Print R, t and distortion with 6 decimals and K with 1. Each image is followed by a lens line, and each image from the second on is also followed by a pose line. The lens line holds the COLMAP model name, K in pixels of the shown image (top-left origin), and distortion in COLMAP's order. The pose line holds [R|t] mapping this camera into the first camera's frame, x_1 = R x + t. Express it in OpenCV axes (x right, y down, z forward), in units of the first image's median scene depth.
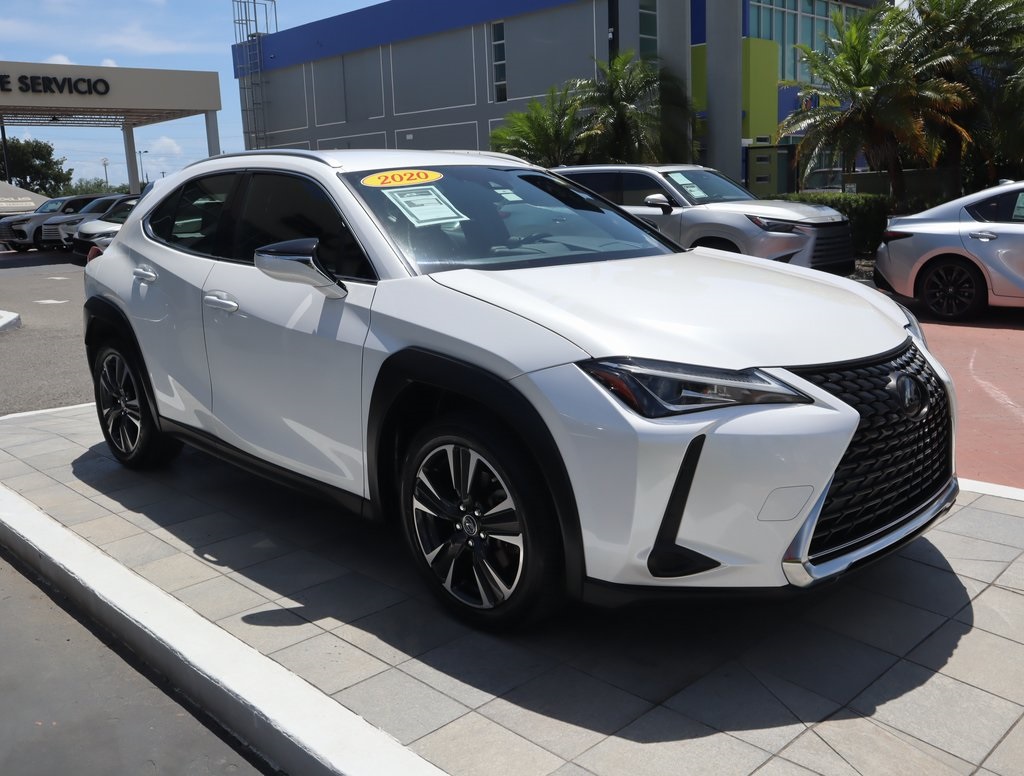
lens RADIAL K [[949.8, 0, 519.2], [0, 949.8, 388.4], [0, 0, 1]] dist [-0.079657, 0.077441]
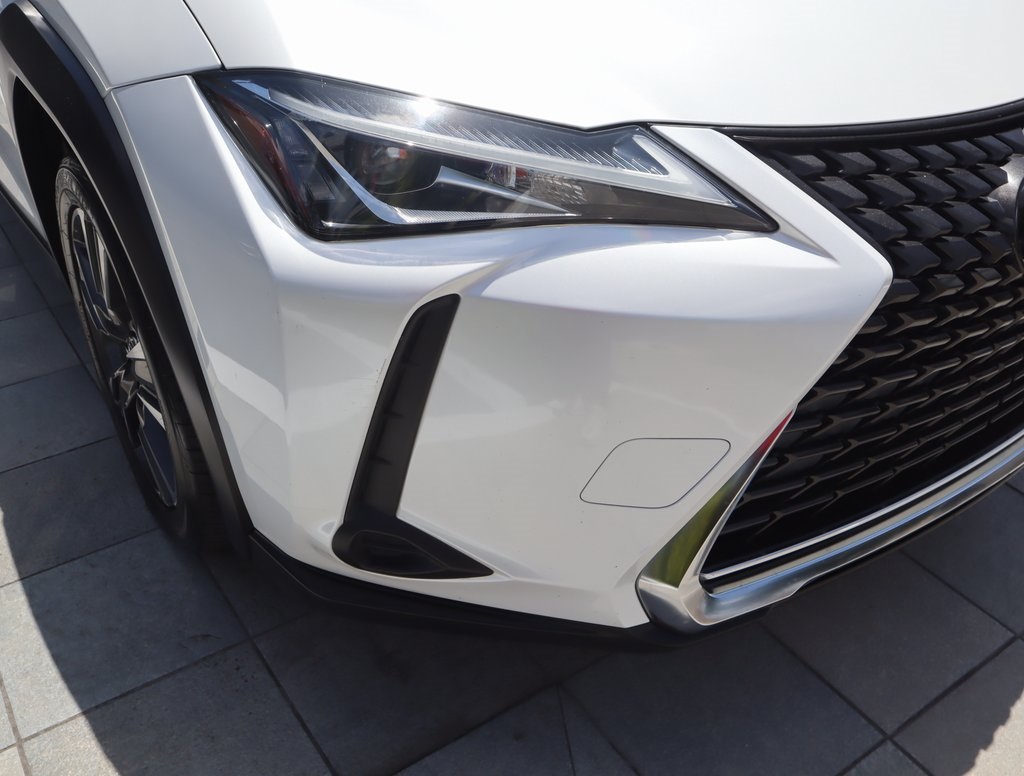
lens RADIAL K [[949.8, 0, 519.2], [0, 949.8, 388.4], [0, 0, 1]] dist [-0.079657, 0.077441]
pose [[0.986681, 0.122142, -0.107435, 0.222707], [-0.076544, 0.931384, 0.355899, -0.047923], [0.143533, -0.342936, 0.928328, 0.518798]]
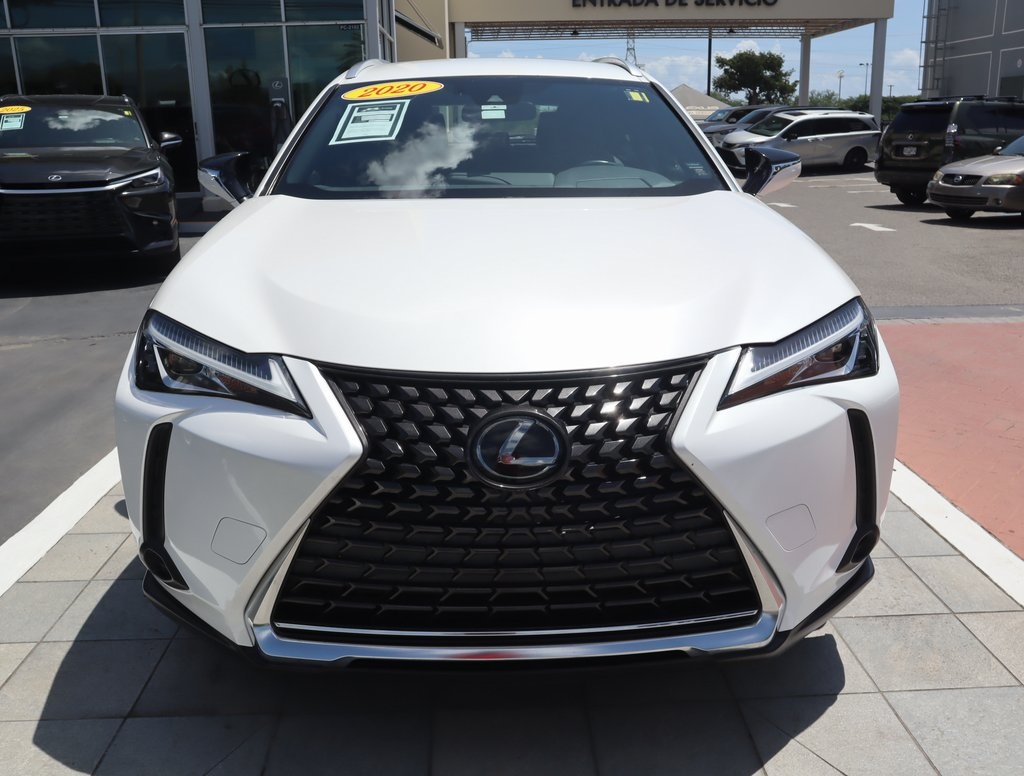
lens RADIAL K [[949.8, 0, 519.2], [0, 949.8, 388.4], [0, 0, 1]] dist [-0.079657, 0.077441]
pose [[0.744665, 0.205155, -0.635126, 0.751575], [-0.149404, 0.978678, 0.140955, -0.111455], [0.650501, -0.010074, 0.759438, 0.492136]]
